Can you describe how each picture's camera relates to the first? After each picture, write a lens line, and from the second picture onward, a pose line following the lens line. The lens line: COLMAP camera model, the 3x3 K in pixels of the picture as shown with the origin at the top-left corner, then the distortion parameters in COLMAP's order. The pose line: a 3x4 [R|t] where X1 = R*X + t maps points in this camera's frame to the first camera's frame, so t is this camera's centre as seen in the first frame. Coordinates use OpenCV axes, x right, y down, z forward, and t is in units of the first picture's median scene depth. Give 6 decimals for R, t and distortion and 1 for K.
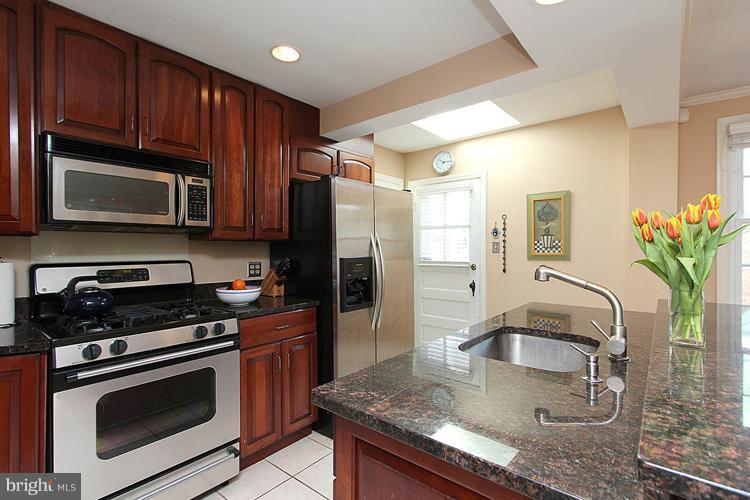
lens RADIAL K [[355.3, 0, 375.0], [0, 355.3, 250.0], [0, 0, 1]] dist [0.002353, 0.000096]
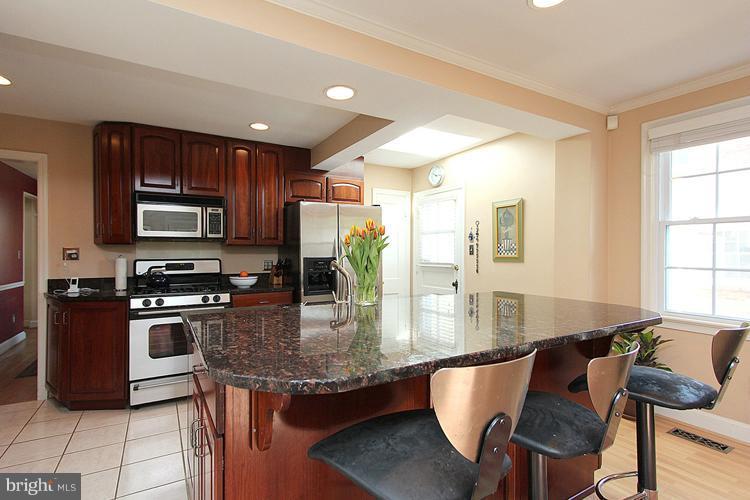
lens RADIAL K [[358.0, 0, 363.8], [0, 358.0, 254.5], [0, 0, 1]] dist [-0.001182, -0.000053]
pose [[0.934753, 0.002940, -0.355287, 0.652171], [-0.001929, 0.999993, 0.003200, 0.004767], [0.355294, -0.002306, 0.934752, -0.271412]]
